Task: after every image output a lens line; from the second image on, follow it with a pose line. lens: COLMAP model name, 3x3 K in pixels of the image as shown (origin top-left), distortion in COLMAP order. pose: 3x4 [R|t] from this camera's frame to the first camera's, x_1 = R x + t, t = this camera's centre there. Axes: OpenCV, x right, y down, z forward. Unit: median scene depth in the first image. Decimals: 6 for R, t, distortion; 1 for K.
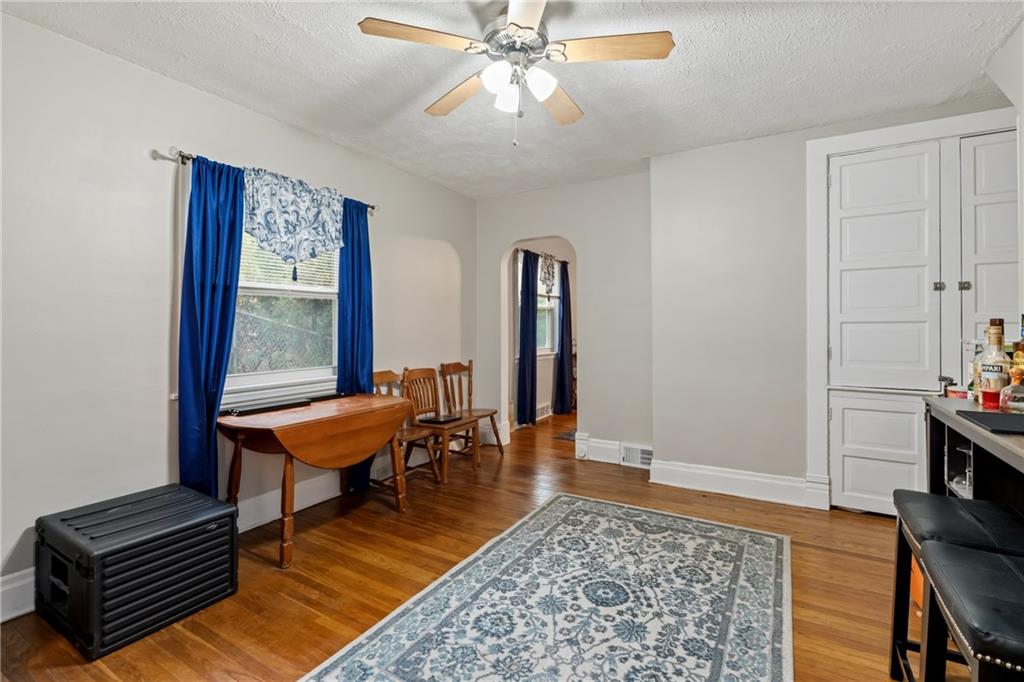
lens RADIAL K [[466.1, 0, 508.8], [0, 466.1, 331.8], [0, 0, 1]] dist [-0.004532, 0.000700]
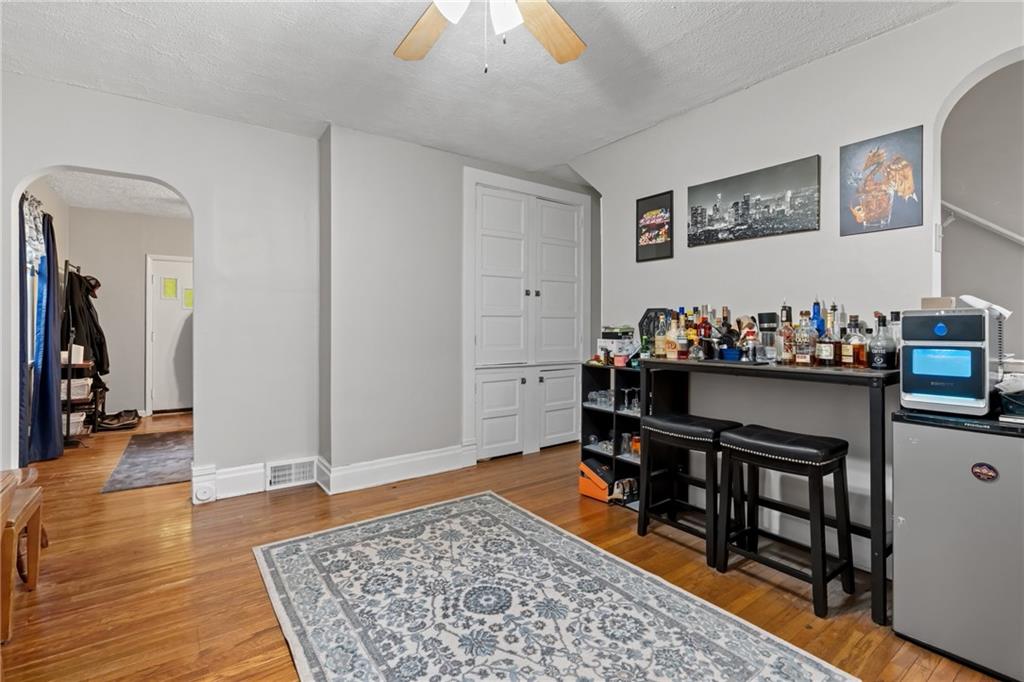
lens RADIAL K [[466.1, 0, 503.5], [0, 466.1, 332.0], [0, 0, 1]] dist [-0.004532, 0.000700]
pose [[0.398997, -0.004658, 0.916940, -0.536725], [0.005641, 0.999981, 0.002625, 0.025363], [-0.916935, 0.004125, 0.399016, 0.519966]]
